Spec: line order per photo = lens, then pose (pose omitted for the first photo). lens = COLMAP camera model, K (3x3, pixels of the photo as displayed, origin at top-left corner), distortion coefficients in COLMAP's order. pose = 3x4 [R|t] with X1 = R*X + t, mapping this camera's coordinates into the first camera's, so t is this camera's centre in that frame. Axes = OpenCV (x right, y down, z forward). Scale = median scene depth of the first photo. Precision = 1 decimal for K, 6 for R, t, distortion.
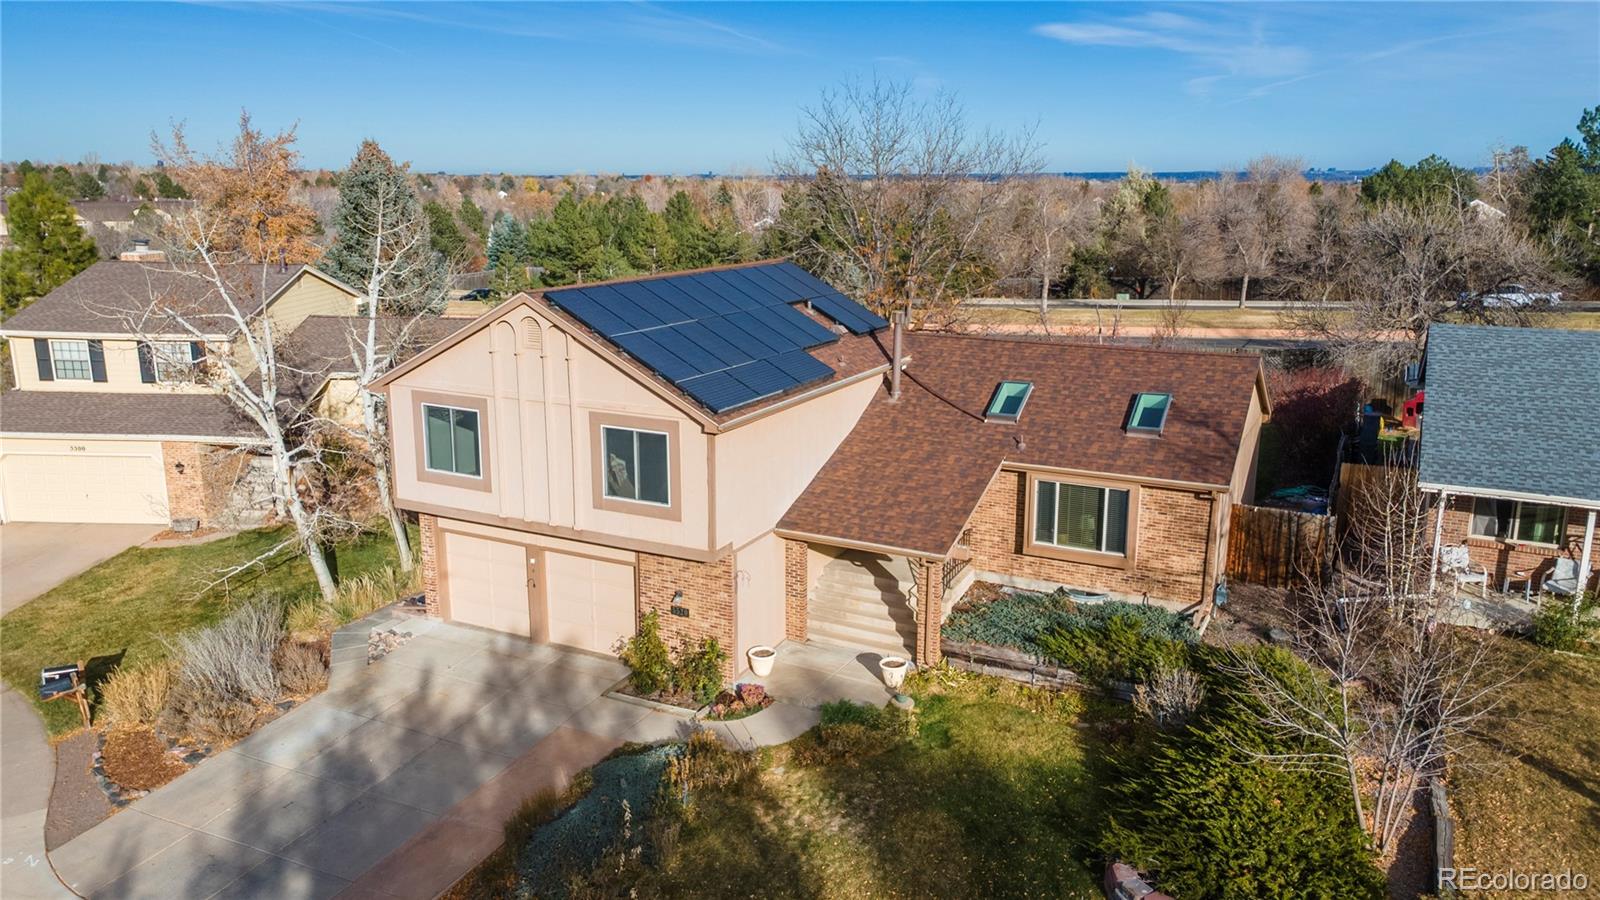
lens RADIAL K [[1171.5, 0, 792.3], [0, 1171.5, 449.0], [0, 0, 1]] dist [0.021031, 0.045351]
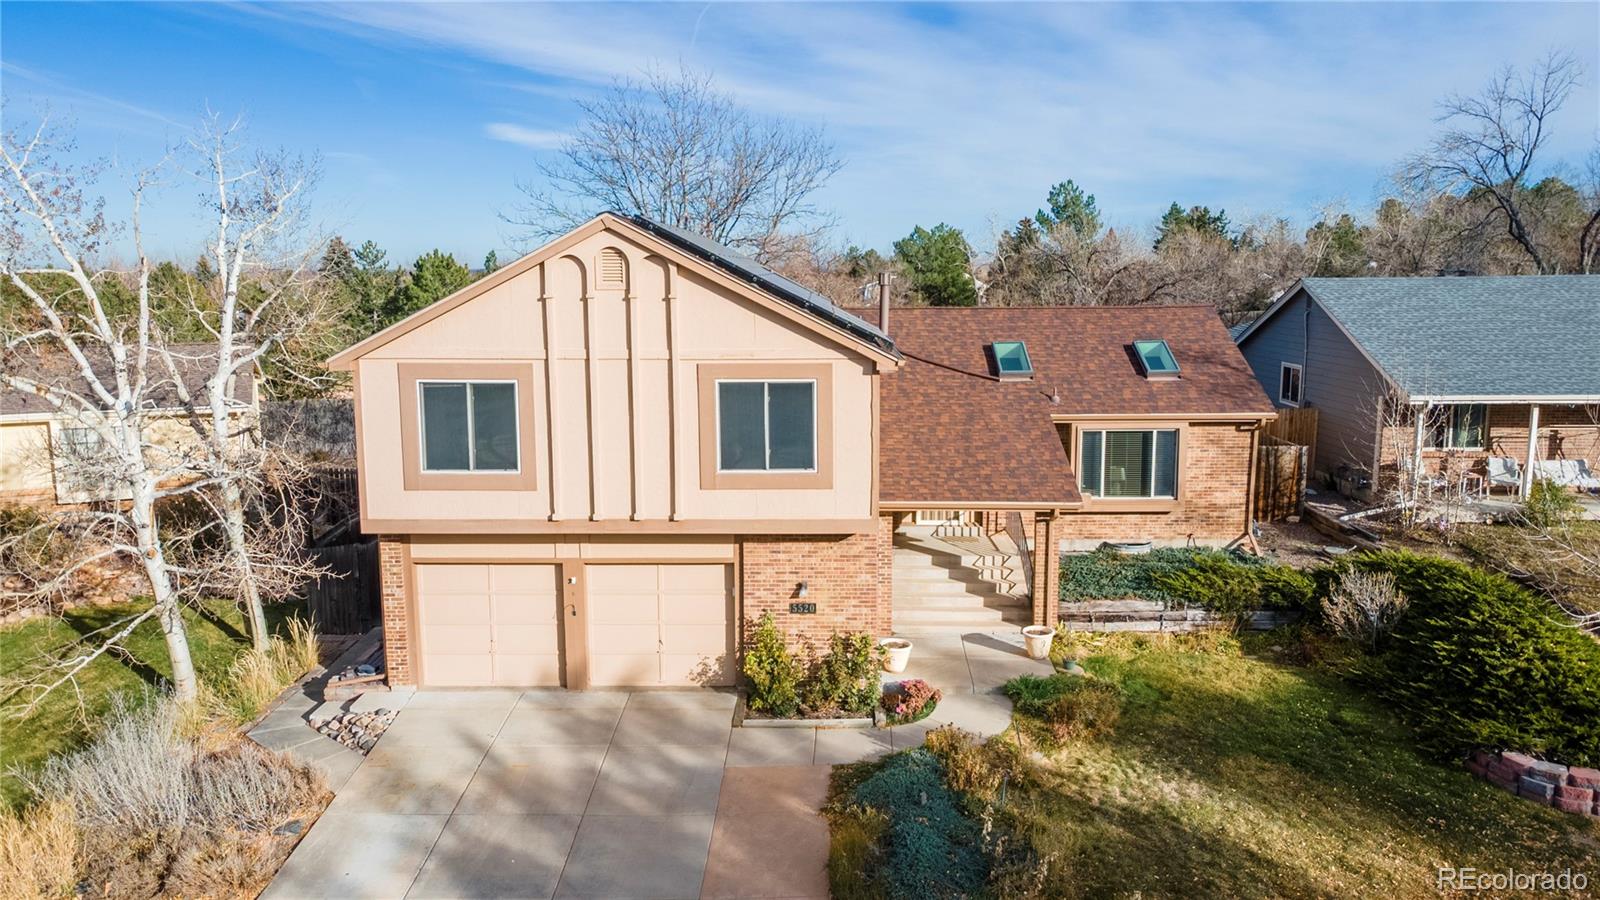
lens RADIAL K [[1171.5, 0, 792.3], [0, 1171.5, 449.0], [0, 0, 1]] dist [0.021031, 0.045351]
pose [[0.900010, -0.075704, 0.429245, -0.430309], [0.109016, 0.992598, -0.053516, 0.069385], [-0.422016, 0.094959, 0.901601, 0.250586]]
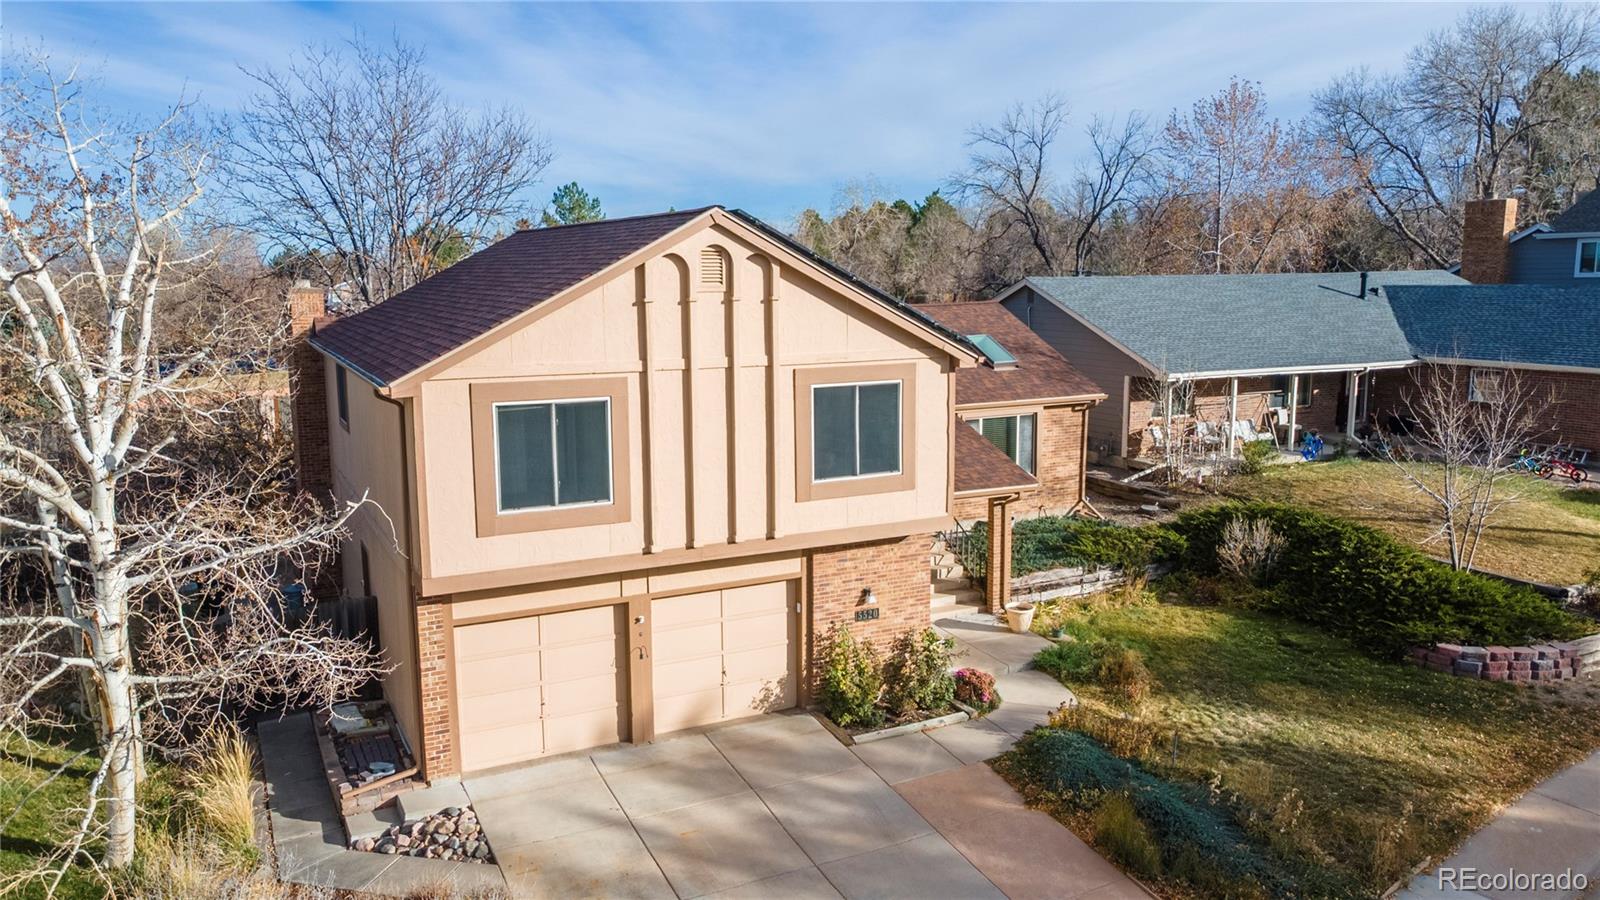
lens RADIAL K [[1171.5, 0, 792.3], [0, 1171.5, 449.0], [0, 0, 1]] dist [0.021031, 0.045351]
pose [[0.589646, -0.133431, 0.796564, -0.724448], [0.195175, 0.980569, 0.019778, 0.002187], [-0.783725, 0.143807, 0.604231, 0.524982]]
